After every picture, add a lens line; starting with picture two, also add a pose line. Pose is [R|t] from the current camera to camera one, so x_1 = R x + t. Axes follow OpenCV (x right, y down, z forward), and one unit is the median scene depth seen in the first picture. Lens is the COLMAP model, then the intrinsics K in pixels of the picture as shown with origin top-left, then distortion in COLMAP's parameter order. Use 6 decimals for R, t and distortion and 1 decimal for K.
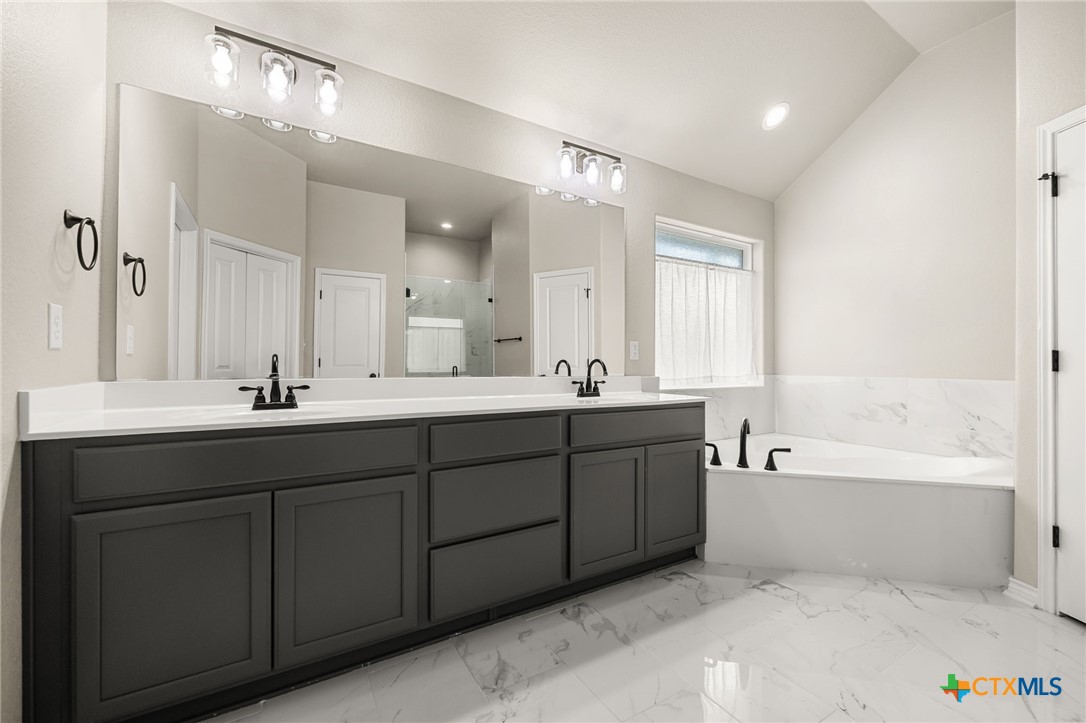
lens RADIAL K [[440.2, 0, 542.0], [0, 440.2, 362.3], [0, 0, 1]] dist [-0.002799, -0.000215]
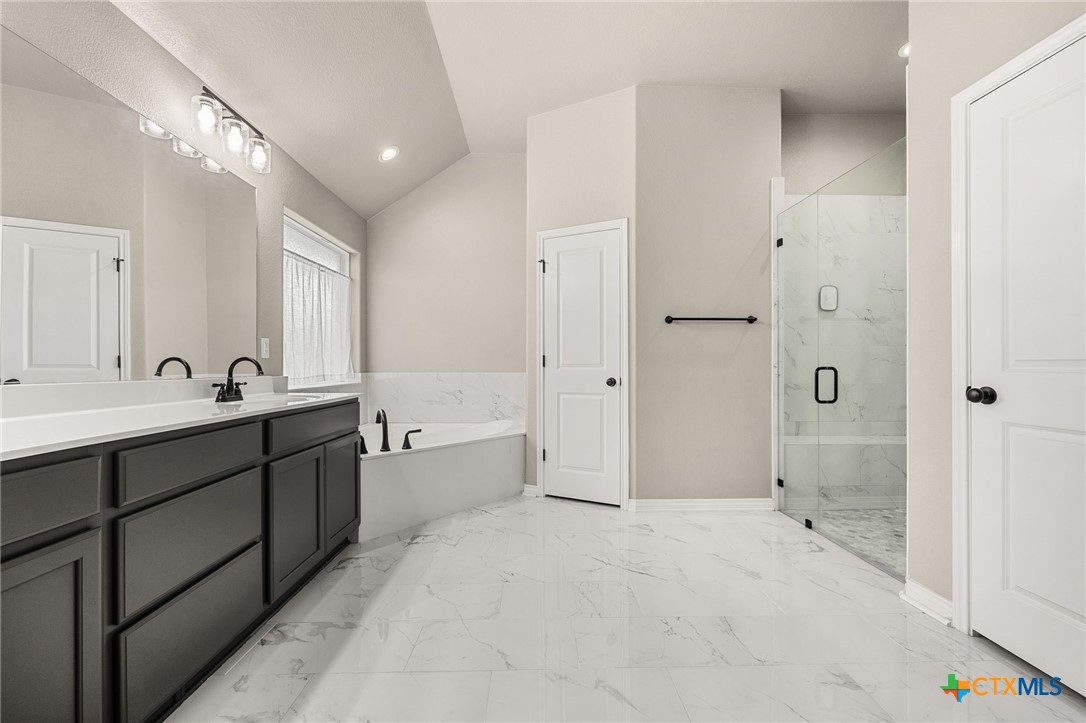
lens RADIAL K [[440.2, 0, 543.3], [0, 440.2, 363.3], [0, 0, 1]] dist [-0.002799, -0.000215]
pose [[0.493367, -0.000763, 0.869821, -0.342466], [-0.003111, 0.999992, 0.002642, 0.000910], [-0.869816, -0.004010, 0.493361, 0.058617]]
